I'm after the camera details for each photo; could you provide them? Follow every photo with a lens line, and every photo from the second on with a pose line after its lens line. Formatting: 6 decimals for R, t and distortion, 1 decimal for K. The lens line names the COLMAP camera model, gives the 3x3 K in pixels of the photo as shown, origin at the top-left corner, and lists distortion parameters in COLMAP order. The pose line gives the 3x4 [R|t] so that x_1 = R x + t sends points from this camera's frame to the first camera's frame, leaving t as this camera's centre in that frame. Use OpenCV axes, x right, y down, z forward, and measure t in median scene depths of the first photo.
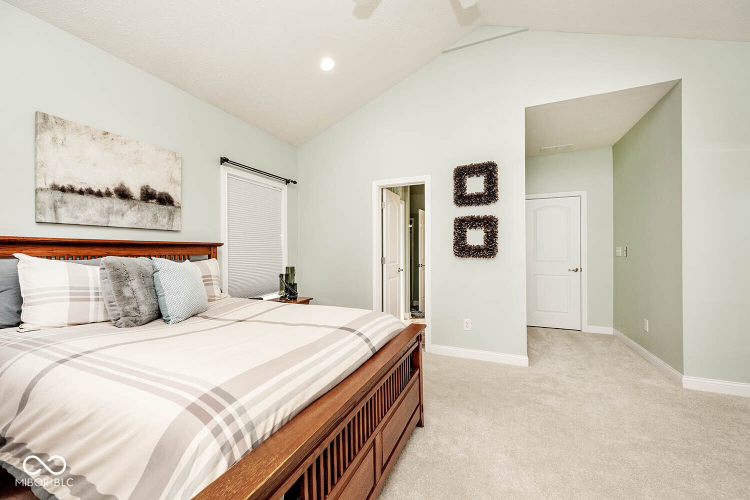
lens RADIAL K [[292.5, 0, 374.8], [0, 292.5, 250.9], [0, 0, 1]] dist [-0.000285, -0.000018]
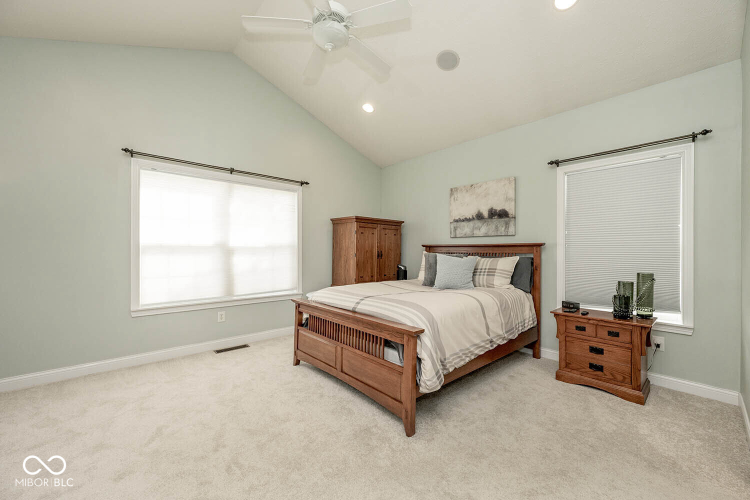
lens RADIAL K [[292.5, 0, 375.8], [0, 292.5, 250.5], [0, 0, 1]] dist [-0.000285, -0.000018]
pose [[-0.417756, -0.002010, -0.908557, 0.906548], [-0.006230, 0.999980, 0.000652, 0.004234], [0.908538, 0.005932, -0.417761, 1.124873]]
